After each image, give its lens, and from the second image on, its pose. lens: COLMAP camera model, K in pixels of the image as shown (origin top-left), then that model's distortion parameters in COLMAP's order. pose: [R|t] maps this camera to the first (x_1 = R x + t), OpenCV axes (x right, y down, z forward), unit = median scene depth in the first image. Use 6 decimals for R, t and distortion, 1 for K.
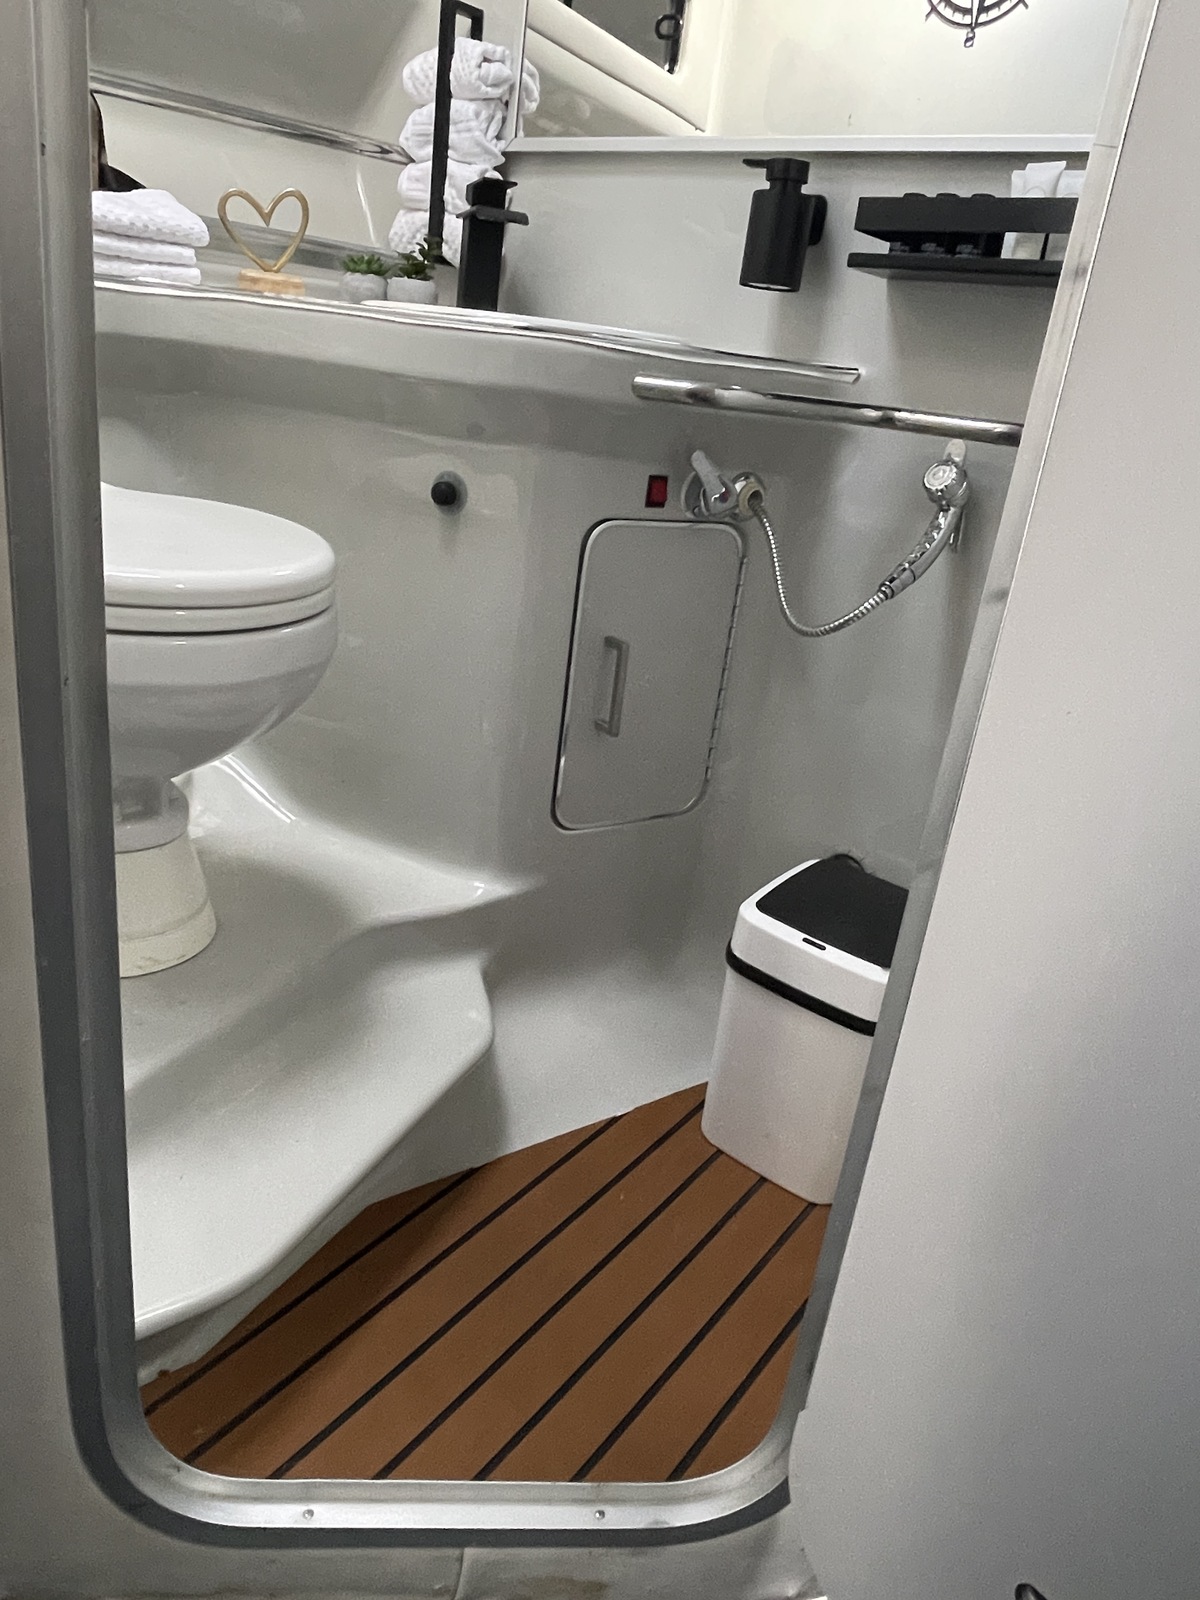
lens RADIAL K [[1115.1, 0, 595.5], [0, 1115.1, 796.8], [0, 0, 1]] dist [-0.003452, -0.014232]
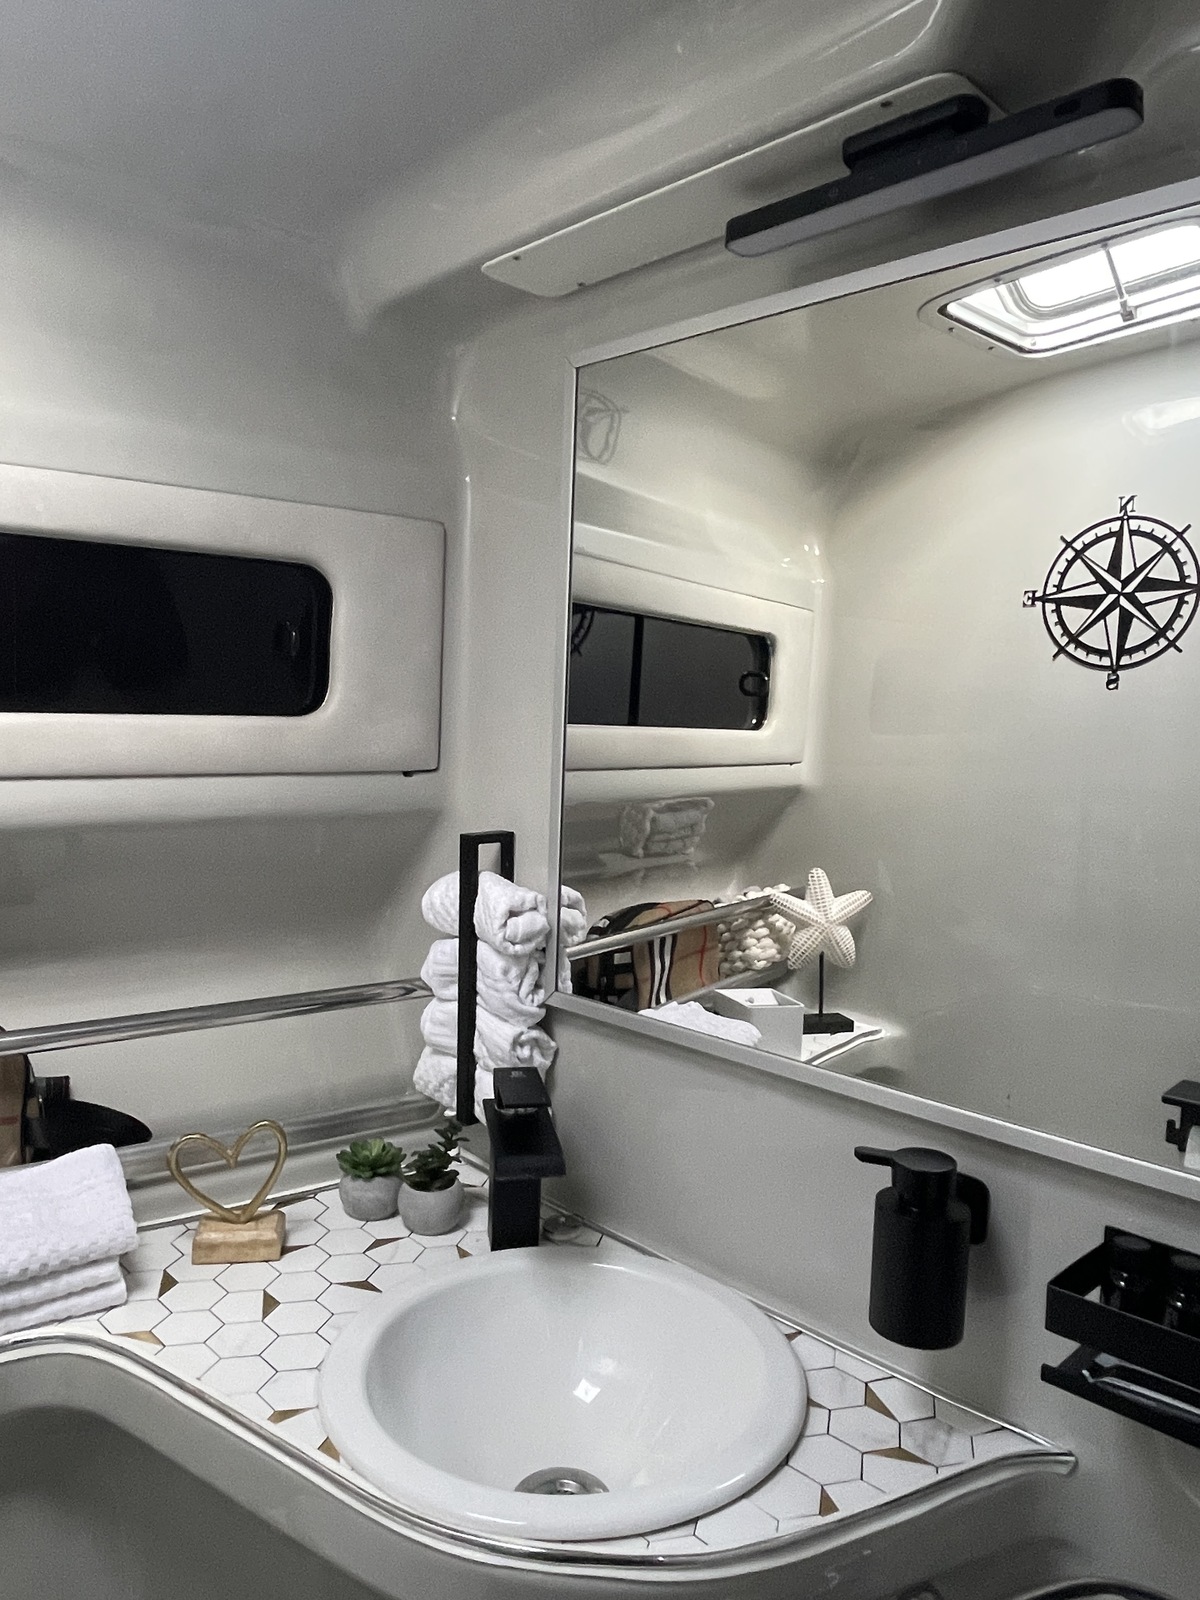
lens RADIAL K [[1115.1, 0, 600.2], [0, 1115.1, 800.8], [0, 0, 1]] dist [-0.003452, -0.014232]
pose [[0.989184, -0.079307, -0.123391, 0.064897], [0.040308, 0.955813, -0.291199, -0.482636], [0.141032, 0.283075, 0.948672, 0.218086]]
